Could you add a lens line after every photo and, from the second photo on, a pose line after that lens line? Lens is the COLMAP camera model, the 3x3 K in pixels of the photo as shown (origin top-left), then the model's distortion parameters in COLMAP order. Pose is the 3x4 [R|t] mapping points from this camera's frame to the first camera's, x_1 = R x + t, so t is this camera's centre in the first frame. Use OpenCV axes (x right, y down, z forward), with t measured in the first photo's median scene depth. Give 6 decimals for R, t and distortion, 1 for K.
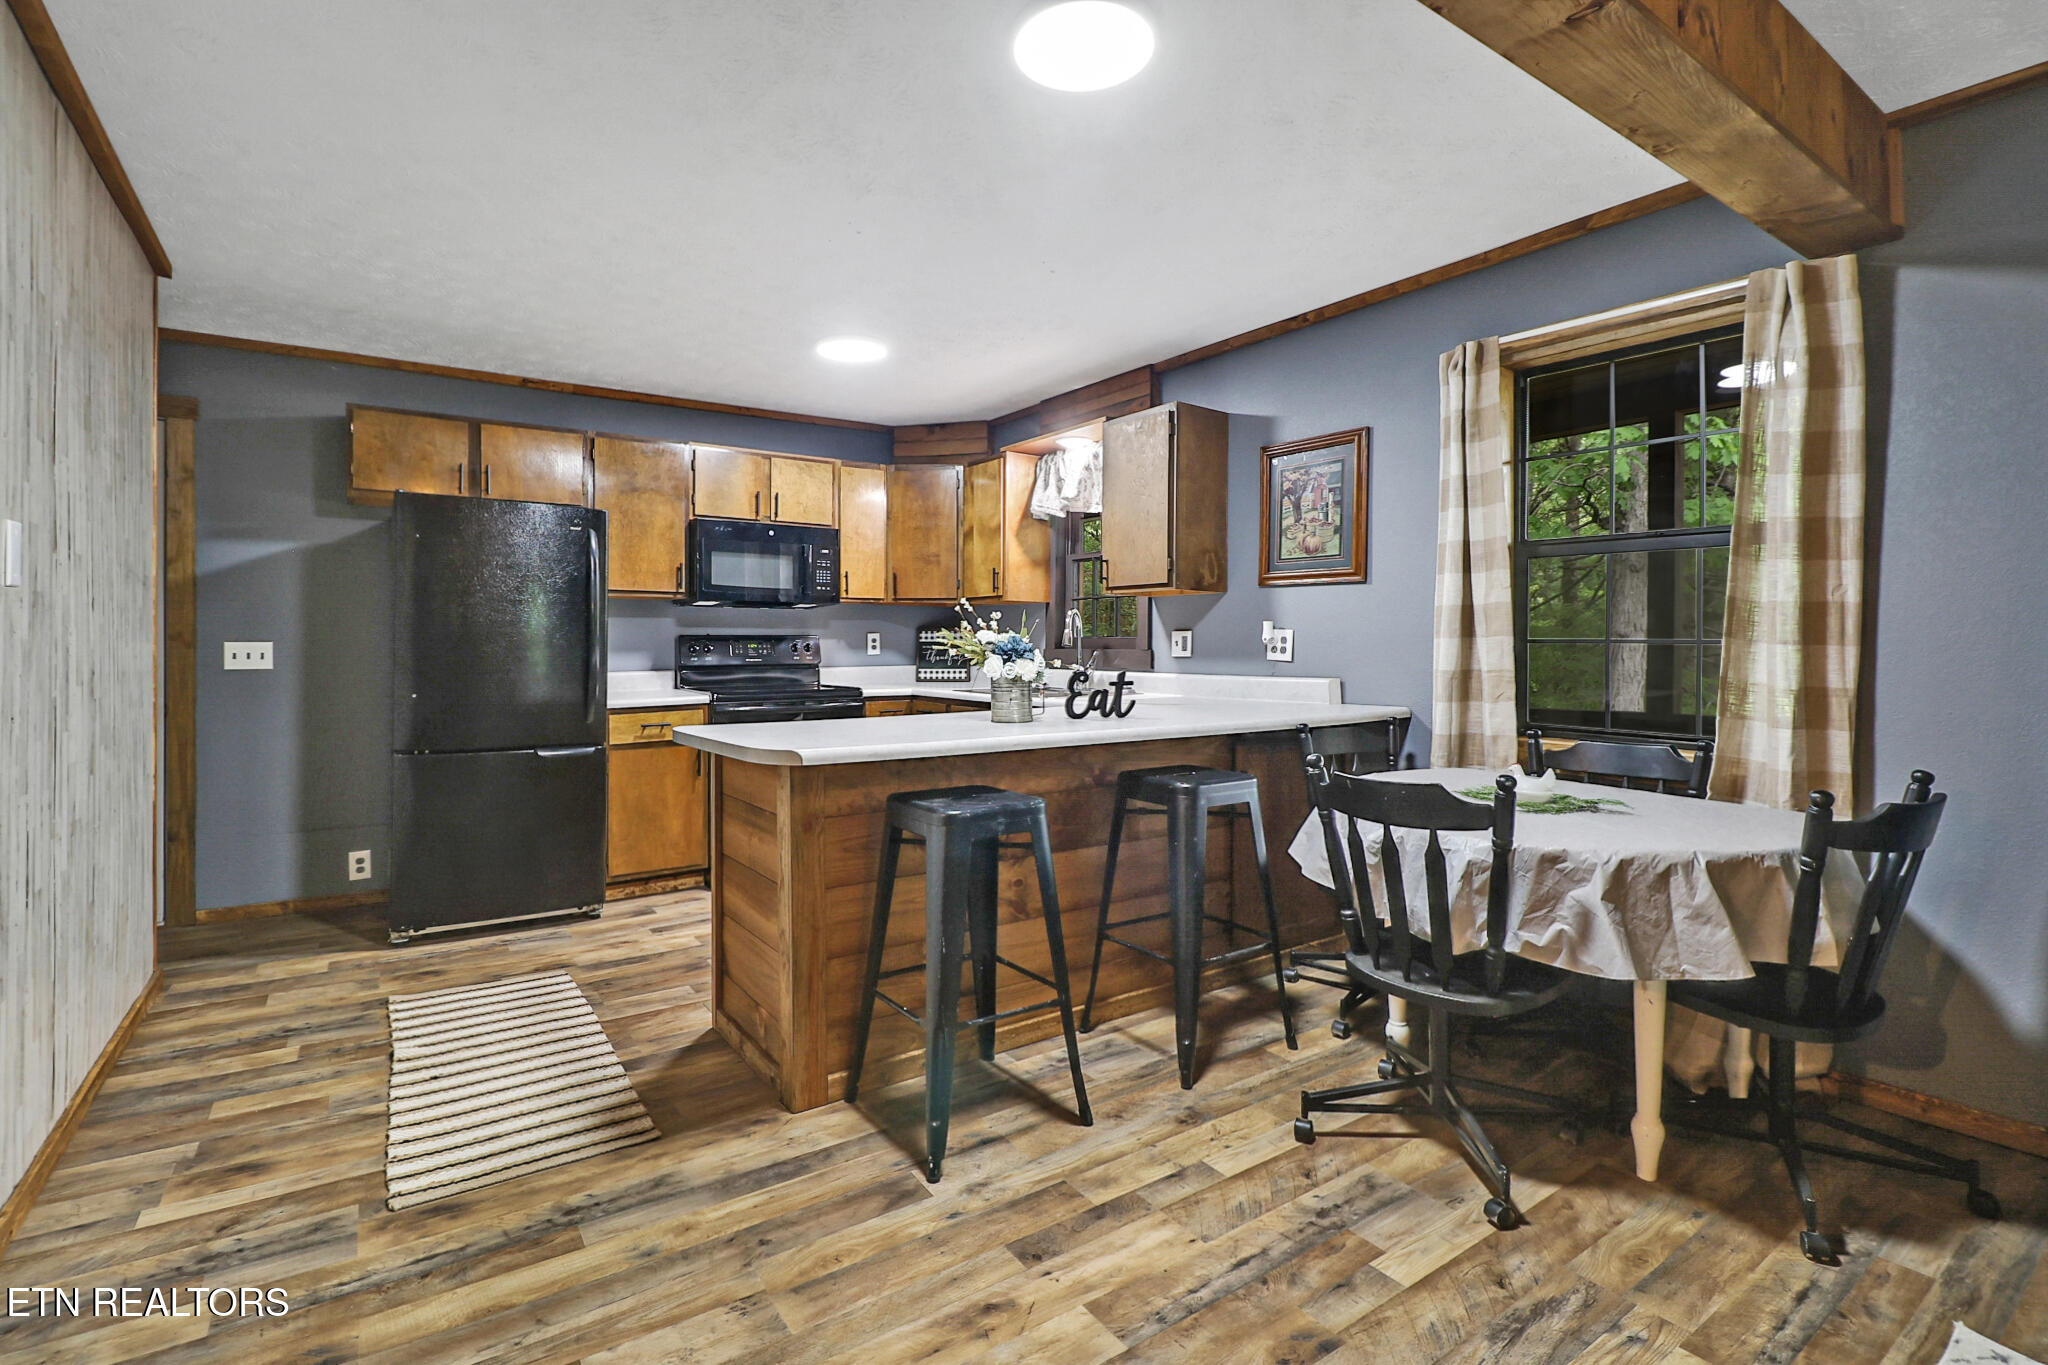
lens RADIAL K [[941.1, 0, 1024.1], [0, 941.1, 660.9], [0, 0, 1]] dist [-0.003669, -0.000713]
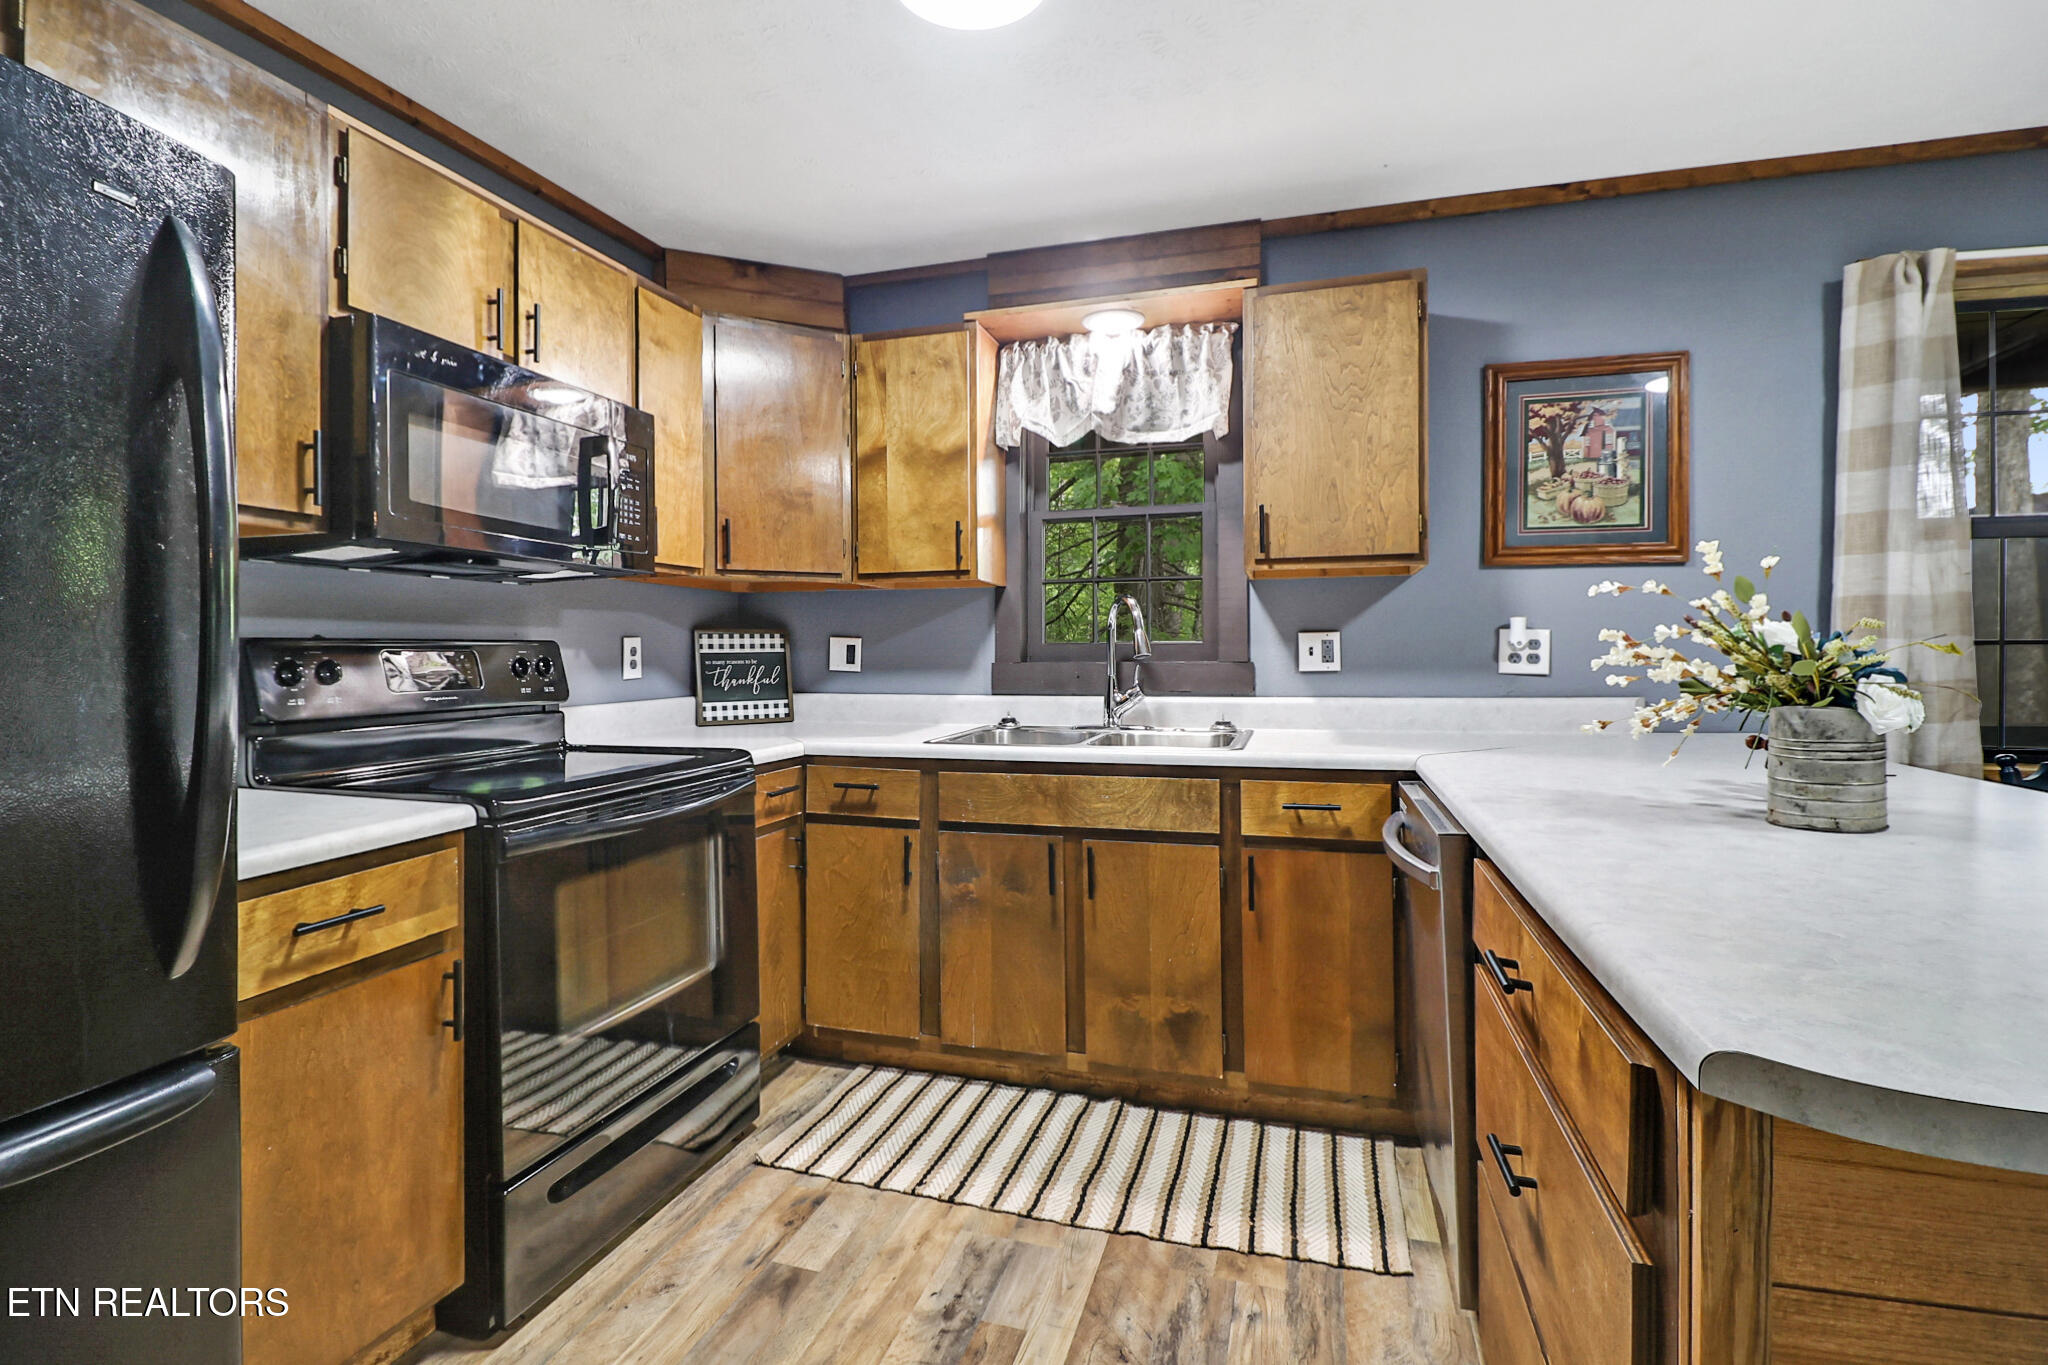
lens RADIAL K [[958.7, 0, 1035.8], [0, 958.7, 641.7], [0, 0, 1]] dist [-0.001409, -0.000238]
pose [[0.789127, -0.000300, 0.614229, -0.476912], [0.019936, 0.999486, -0.025124, -0.014403], [-0.613906, 0.032072, 0.788727, 0.707290]]
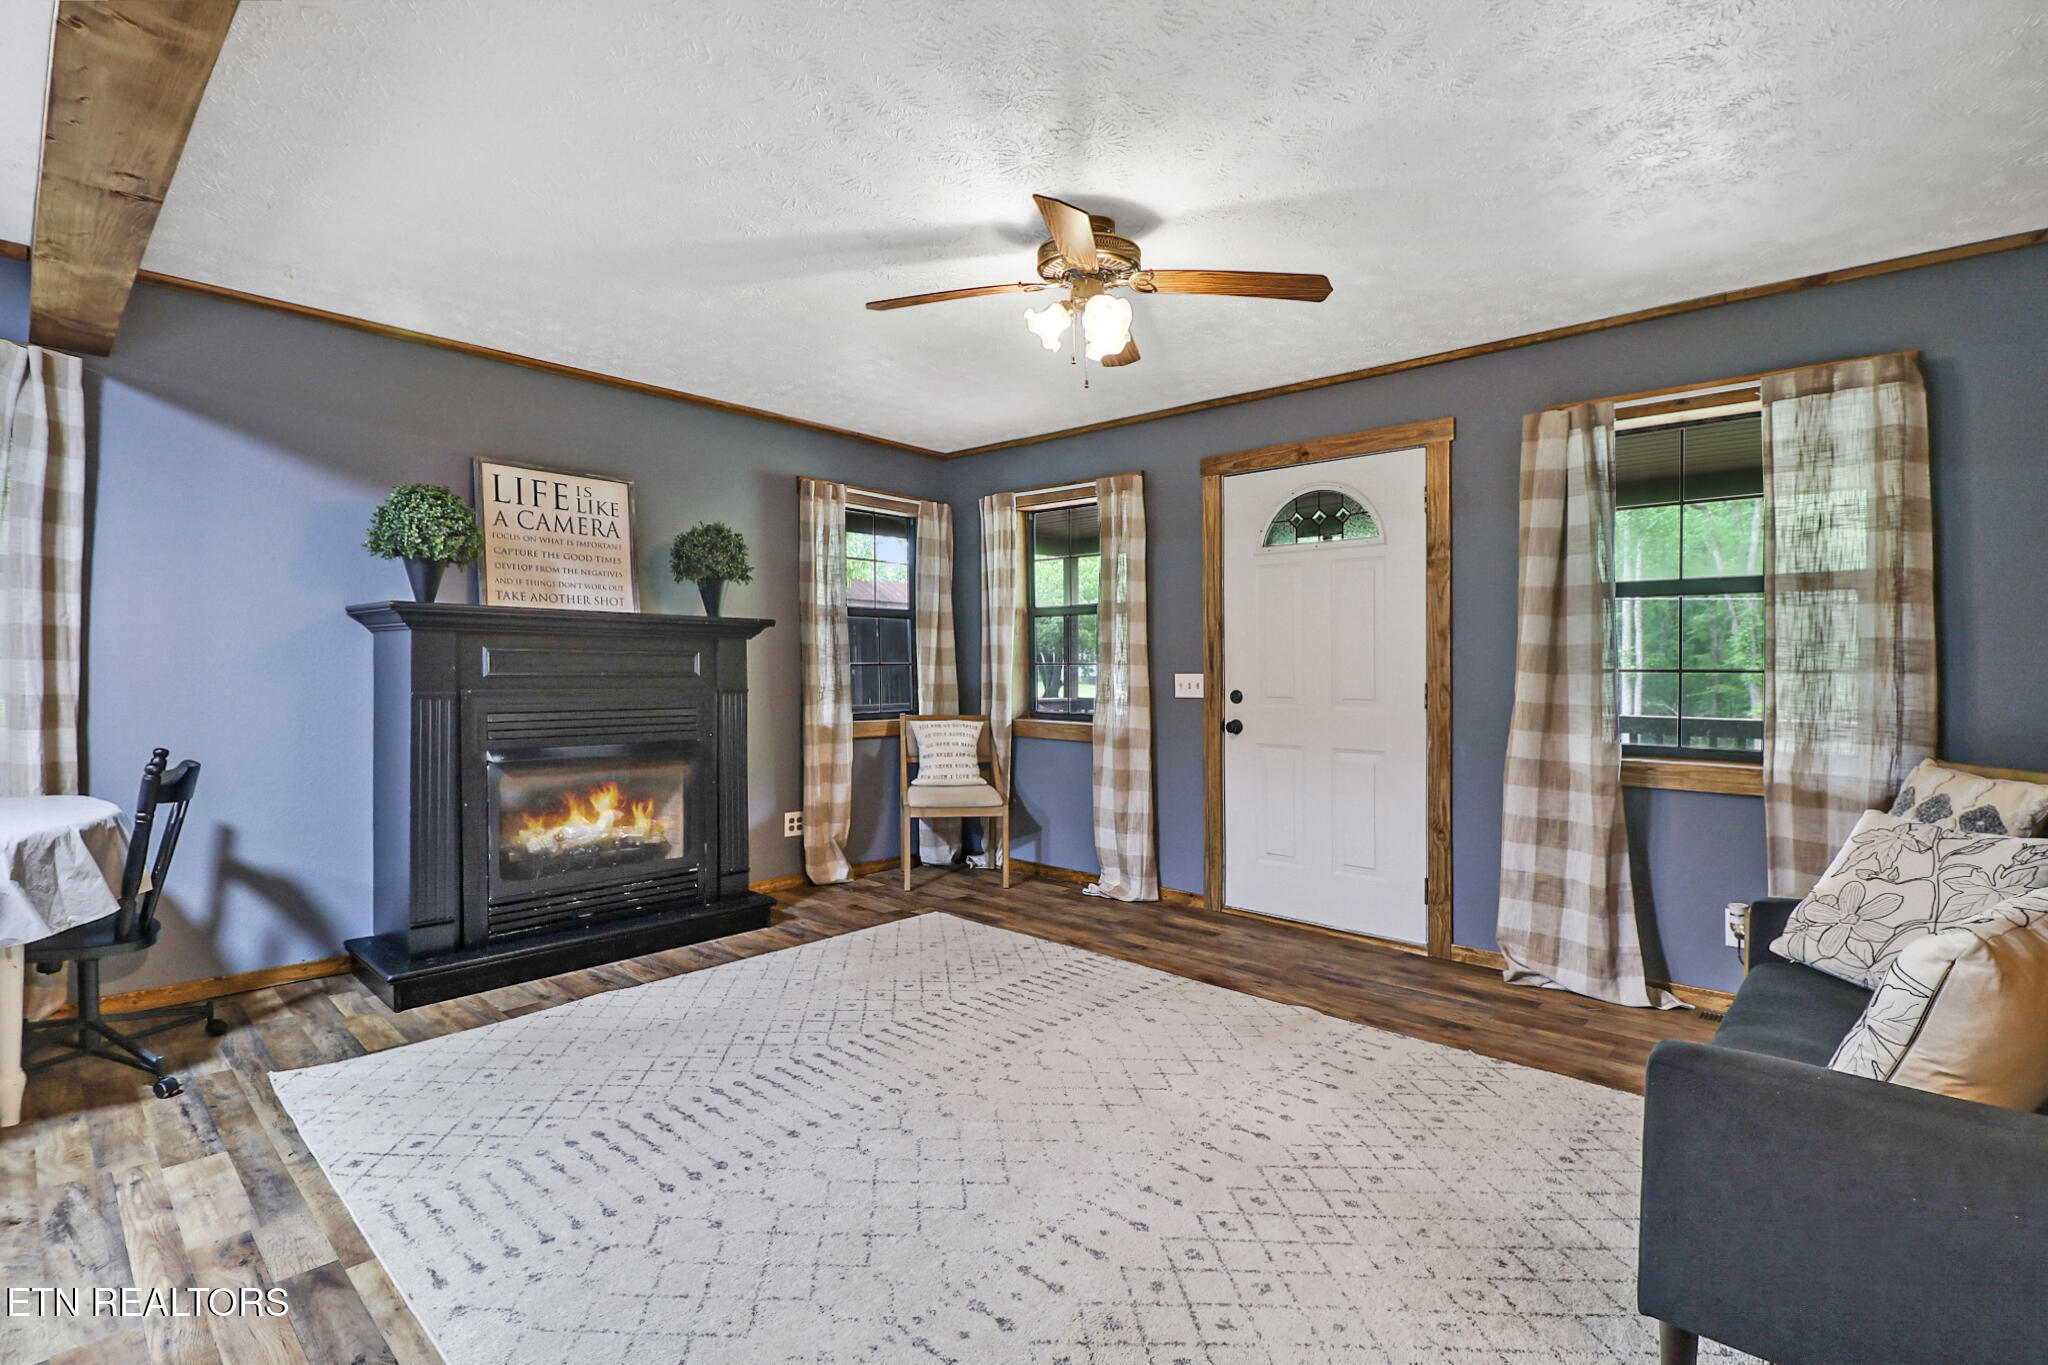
lens RADIAL K [[913.5, 0, 1020.9], [0, 913.5, 662.8], [0, 0, 1]] dist [0.000417, -0.011195]
pose [[-0.205896, 0.001904, 0.978572, -0.384986], [0.014947, 0.999888, 0.001200, 0.001987], [-0.978460, 0.014874, -0.205902, 0.005625]]
